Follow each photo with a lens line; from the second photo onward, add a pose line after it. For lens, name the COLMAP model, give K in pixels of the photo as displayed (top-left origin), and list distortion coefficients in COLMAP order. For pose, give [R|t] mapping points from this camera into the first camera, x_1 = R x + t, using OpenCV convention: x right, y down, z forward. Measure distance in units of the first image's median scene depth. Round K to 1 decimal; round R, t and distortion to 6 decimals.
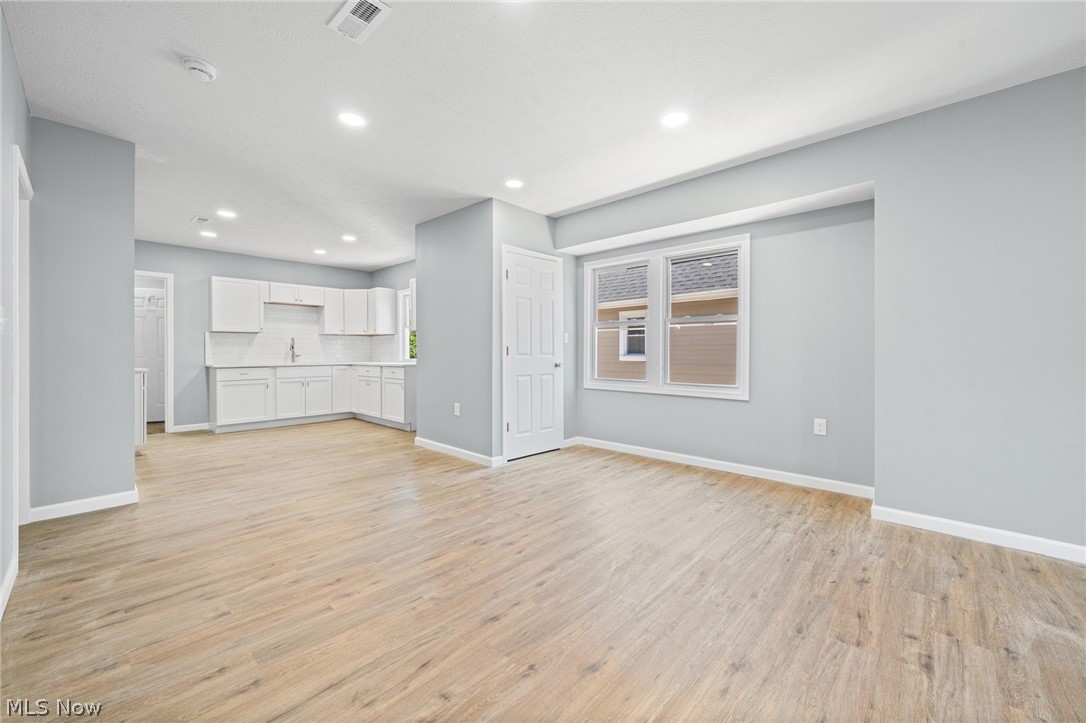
lens RADIAL K [[396.4, 0, 526.6], [0, 396.4, 353.0], [0, 0, 1]] dist [-0.000875, 0.000097]
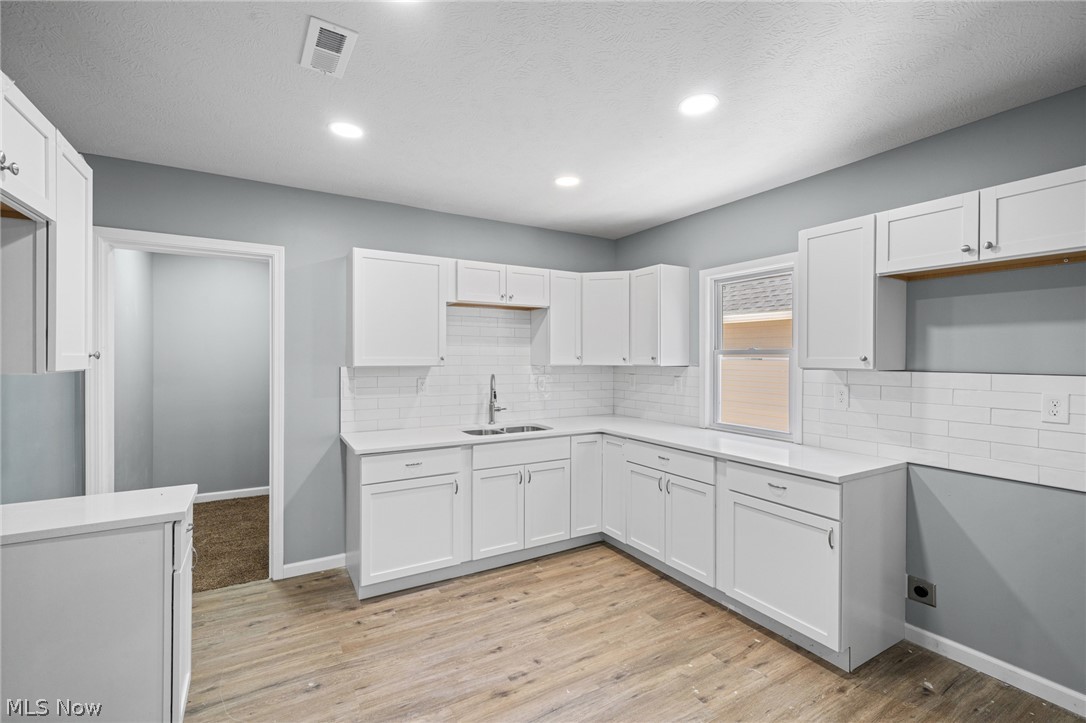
lens RADIAL K [[476.3, 0, 541.4], [0, 476.3, 359.8], [0, 0, 1]] dist [0.007377, -0.001541]
pose [[0.958017, 0.007657, -0.286608, -0.388813], [-0.007967, 0.999968, 0.000082, -0.060352], [0.286600, 0.002205, 0.958048, 0.485861]]
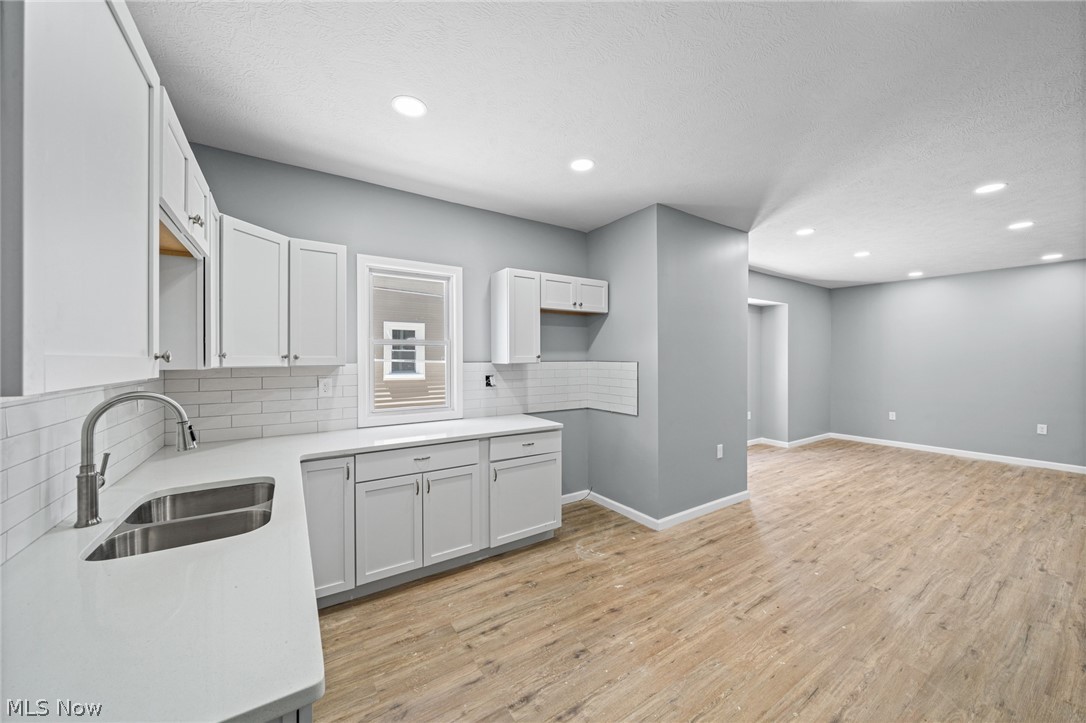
lens RADIAL K [[396.4, 0, 545.0], [0, 396.4, 361.4], [0, 0, 1]] dist [-0.000875, 0.000097]
pose [[0.235174, -0.008145, 0.971919, -0.780244], [0.002745, 0.999966, 0.007716, -0.059580], [-0.971949, 0.000854, 0.235188, 0.796693]]
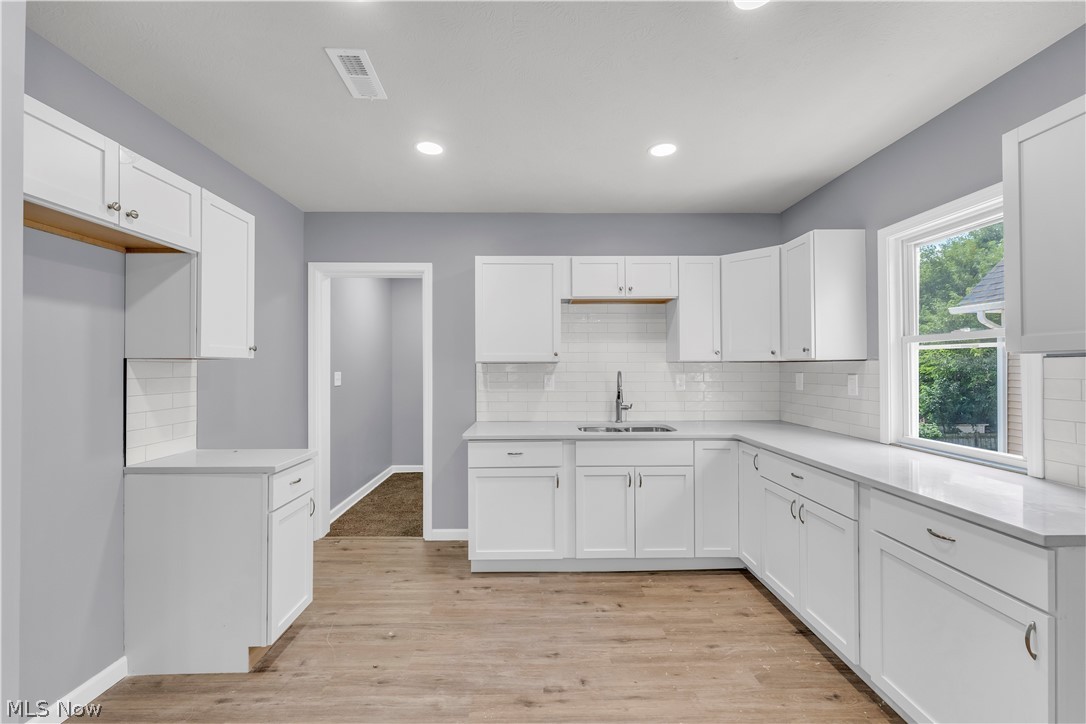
lens RADIAL K [[444.0, 0, 541.9], [0, 444.0, 361.5], [0, 0, 1]] dist [0.004254, -0.001342]
pose [[0.692473, -0.007180, -0.721408, -0.287381], [-0.002588, 0.999919, -0.012436, -0.045480], [0.721439, 0.010478, 0.692398, 0.606211]]
